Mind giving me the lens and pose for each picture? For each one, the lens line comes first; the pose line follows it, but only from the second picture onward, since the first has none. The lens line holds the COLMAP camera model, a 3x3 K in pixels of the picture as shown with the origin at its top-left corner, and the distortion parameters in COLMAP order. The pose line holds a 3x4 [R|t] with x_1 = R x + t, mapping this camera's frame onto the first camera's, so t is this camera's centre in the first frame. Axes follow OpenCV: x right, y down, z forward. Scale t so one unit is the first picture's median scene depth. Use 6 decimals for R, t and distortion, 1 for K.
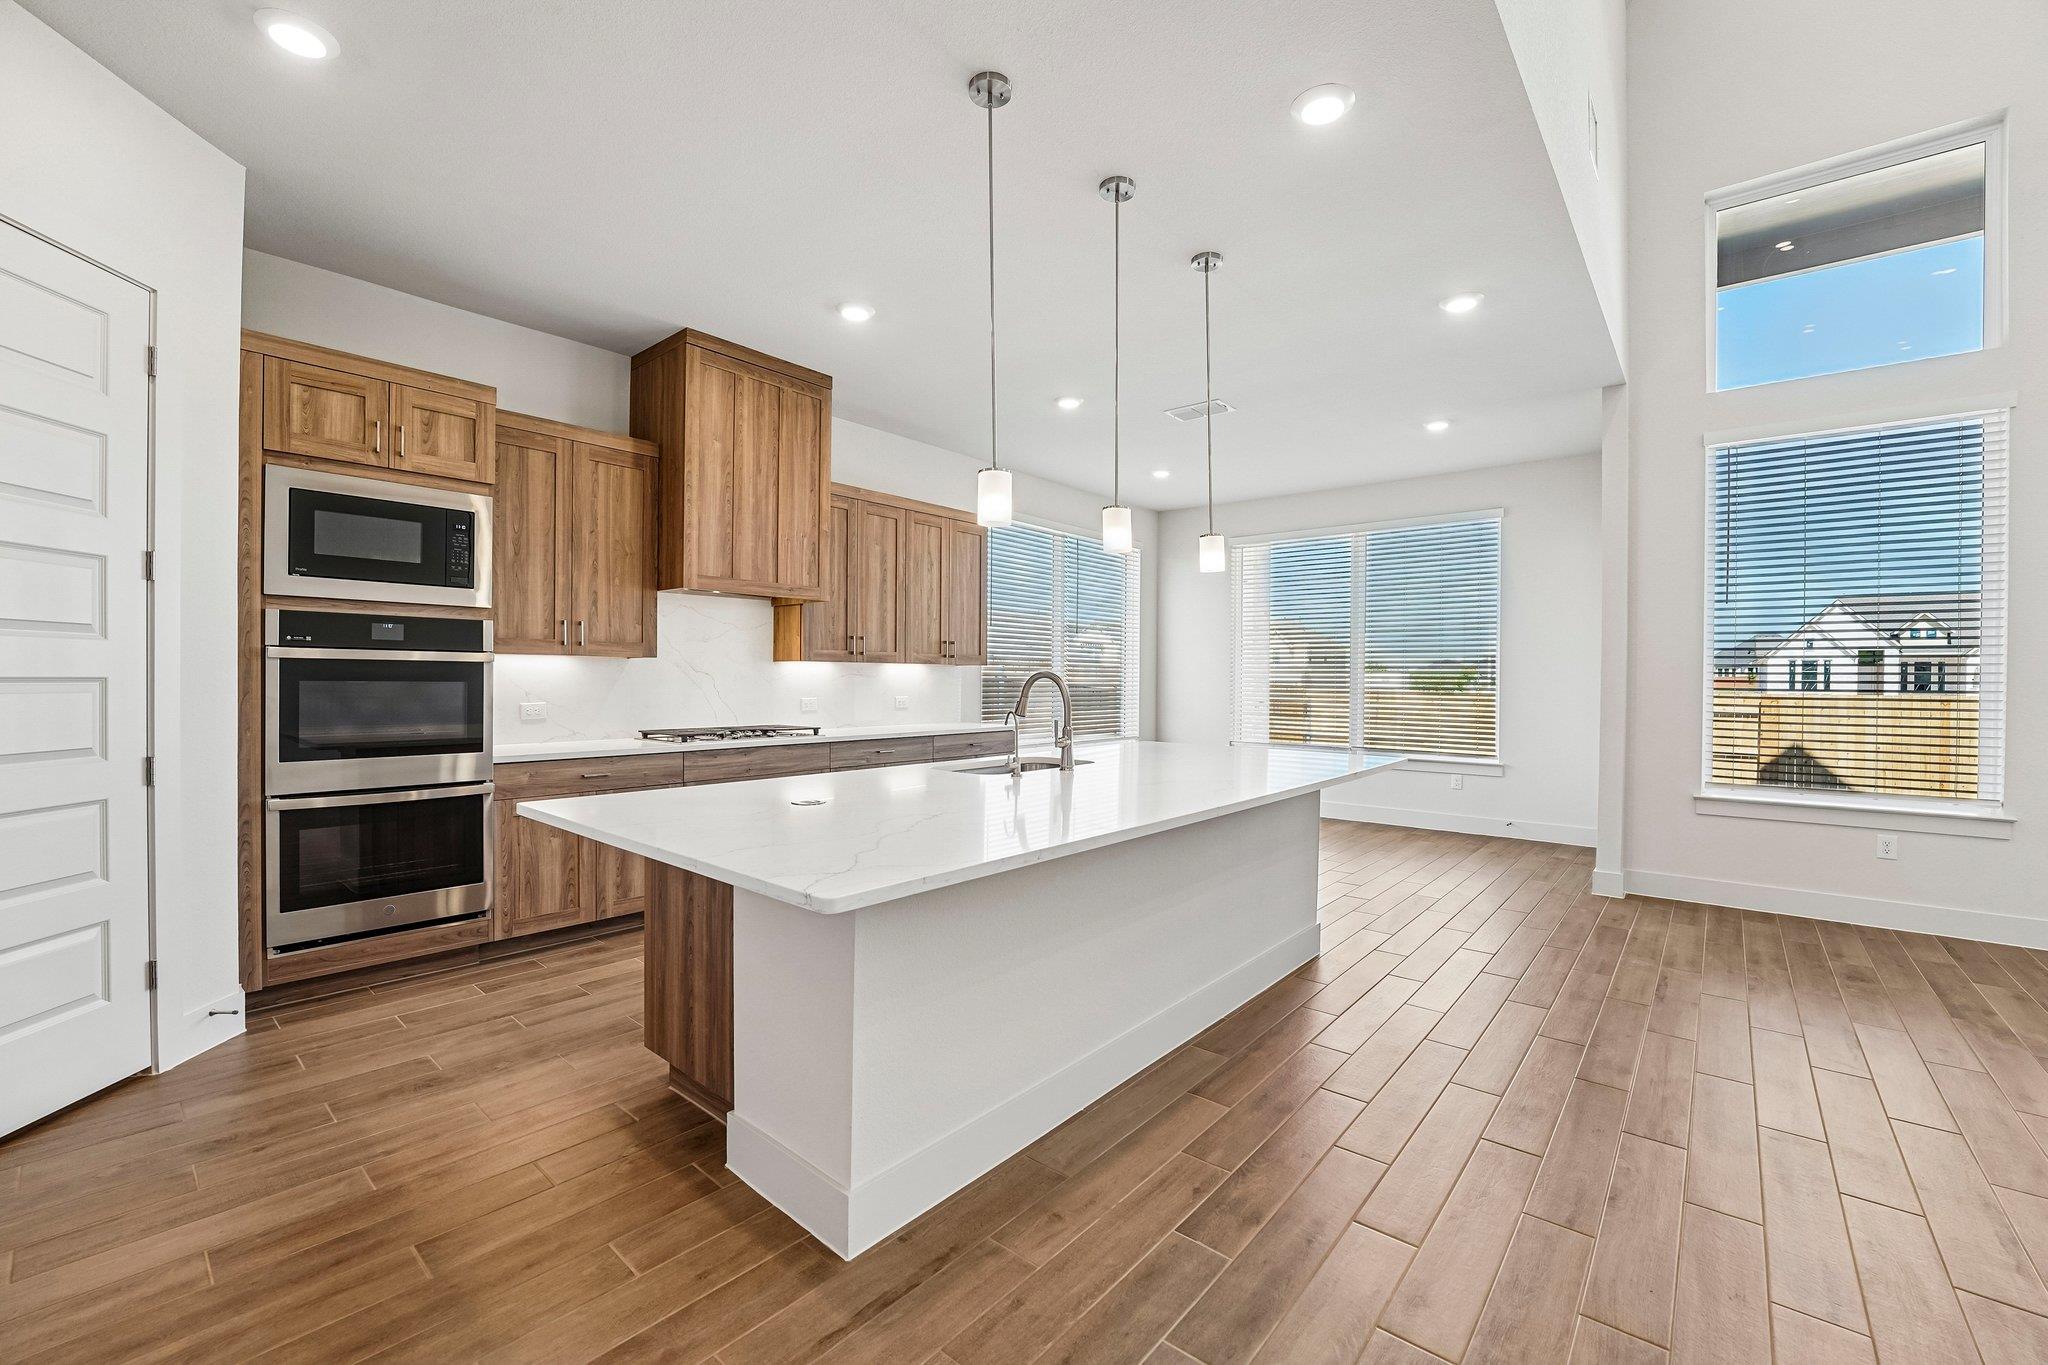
lens RADIAL K [[828.1, 0, 1018.7], [0, 828.1, 682.6], [0, 0, 1]] dist [-0.022452, 0.000596]
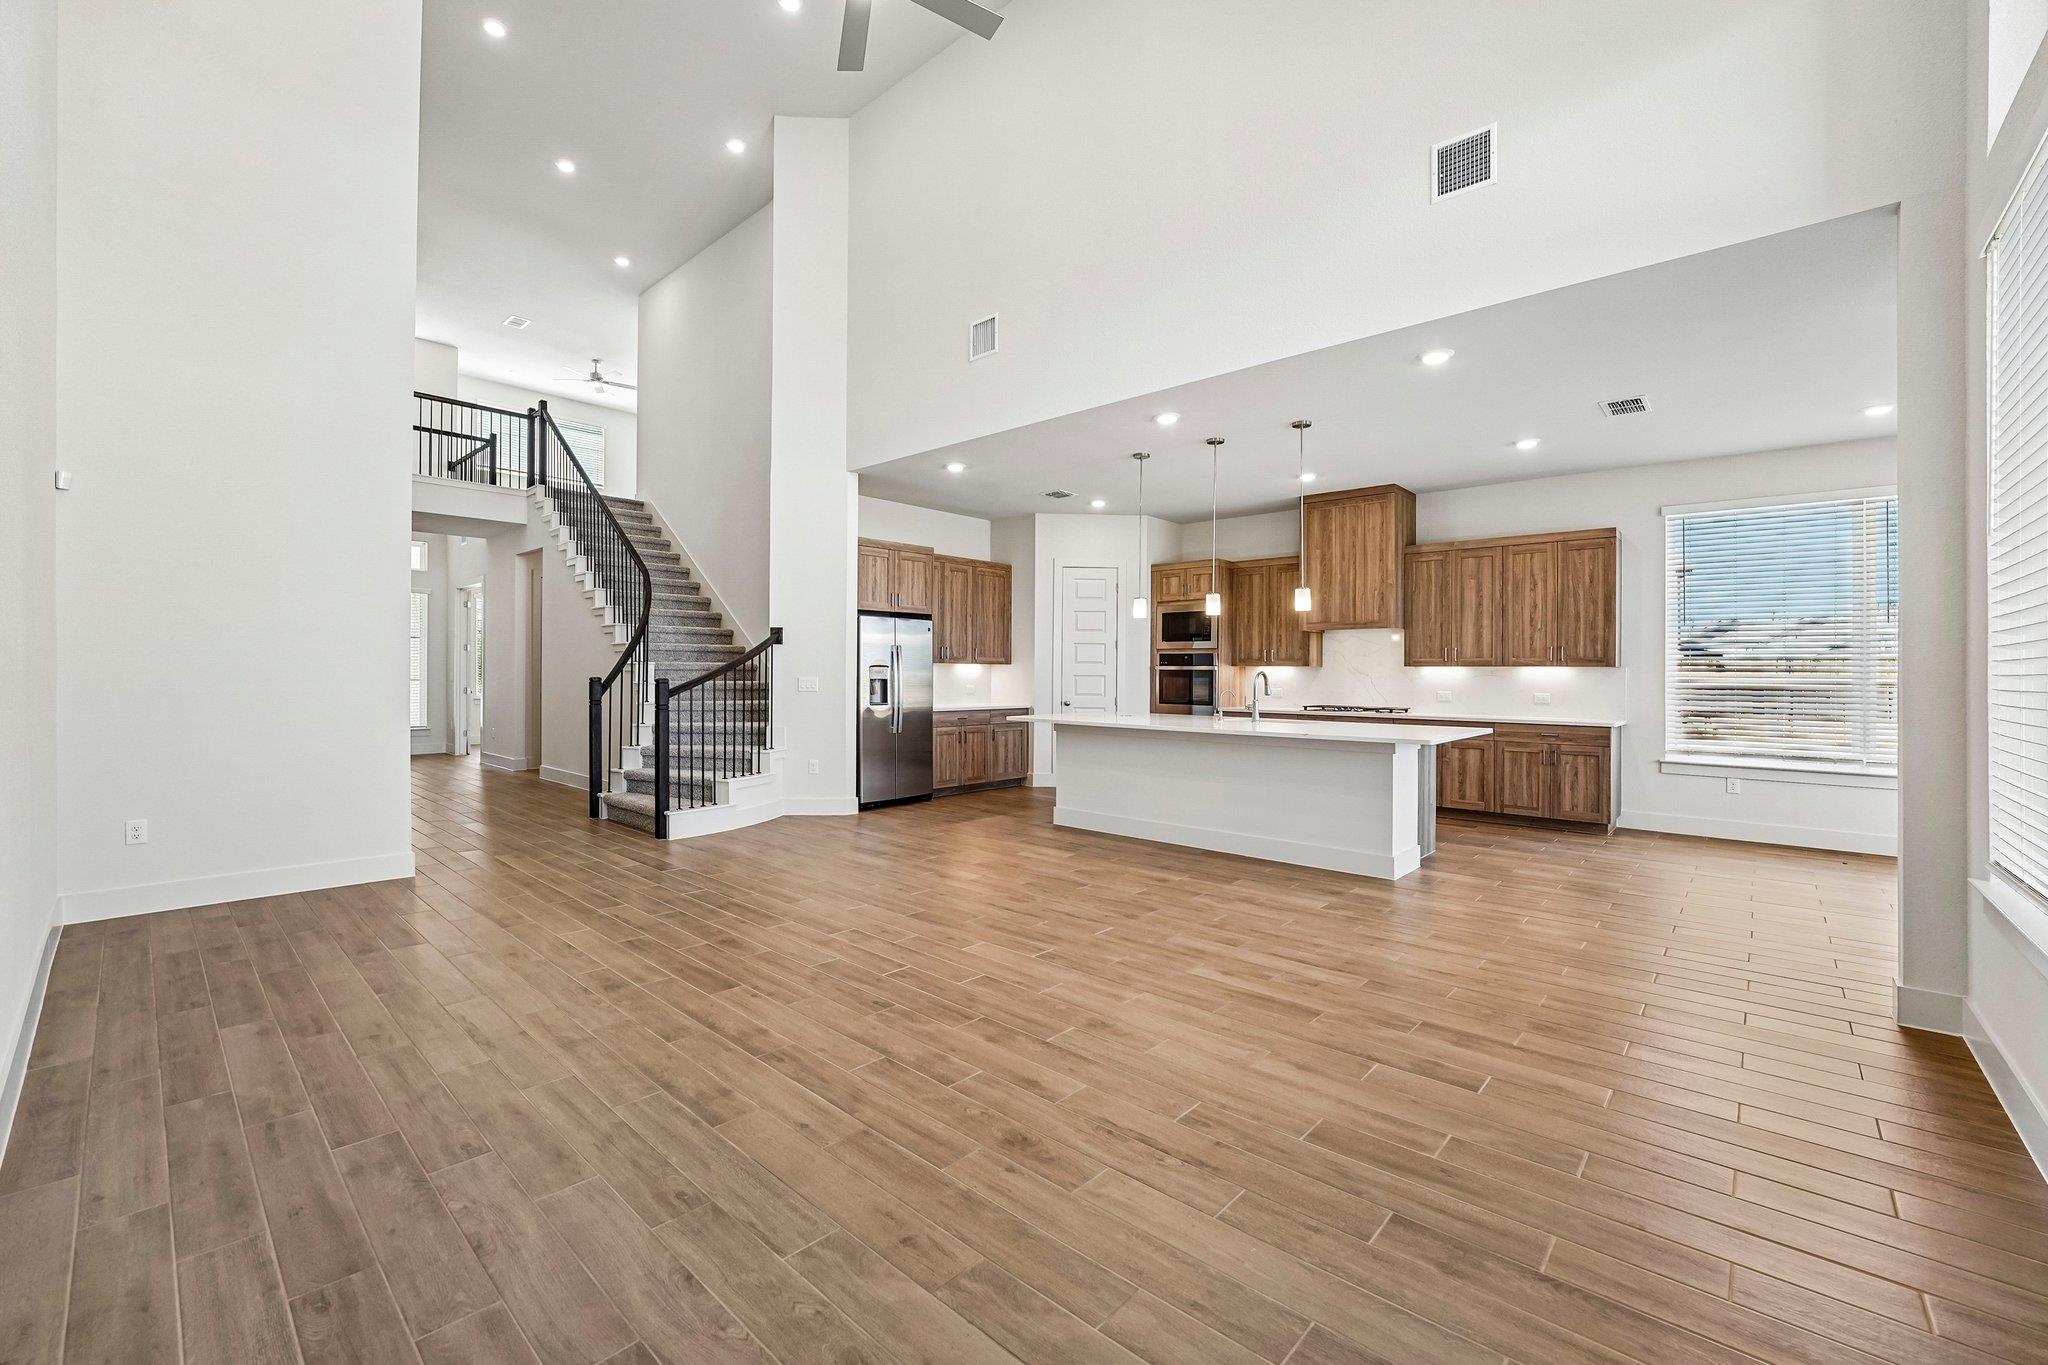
lens RADIAL K [[833.2, 0, 1013.2], [0, 833.2, 679.3], [0, 0, 1]] dist [-0.022310, -0.000269]
pose [[-0.027471, -0.000507, -0.999622, 1.694914], [-0.014565, 0.999894, -0.000106, 0.011181], [0.999516, 0.014556, -0.027476, 0.410379]]
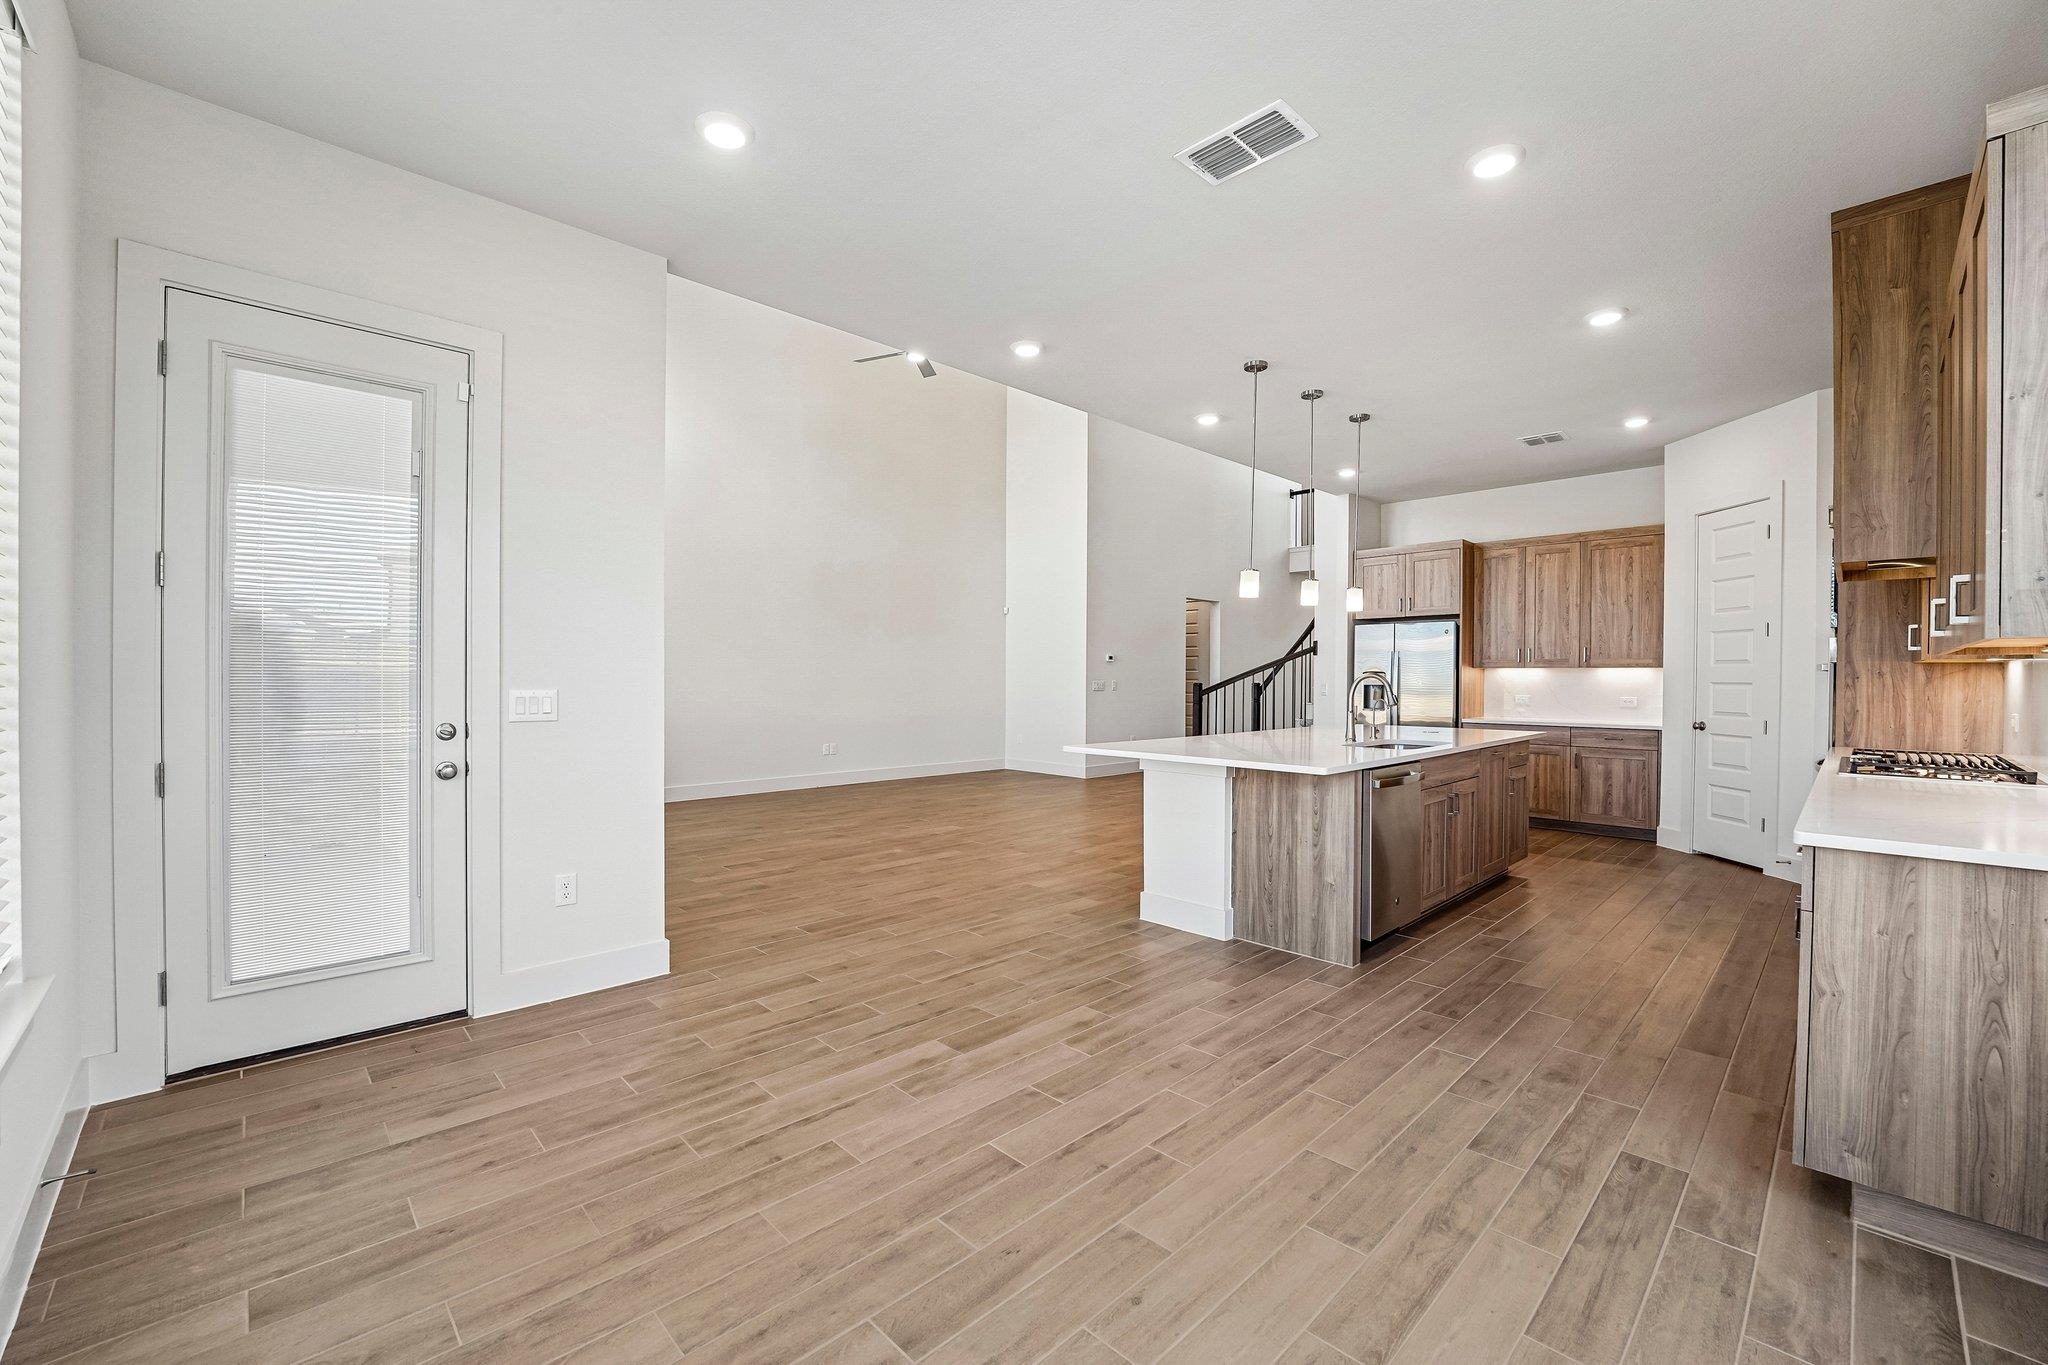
lens RADIAL K [[843.4, 0, 1024.0], [0, 843.4, 682.5], [0, 0, 1]] dist [-0.024817, 0.000347]
pose [[-0.996147, -0.013474, 0.086654, 0.423974], [-0.012230, 0.999815, 0.014872, -0.010735], [-0.086839, 0.013755, -0.996127, 2.118360]]
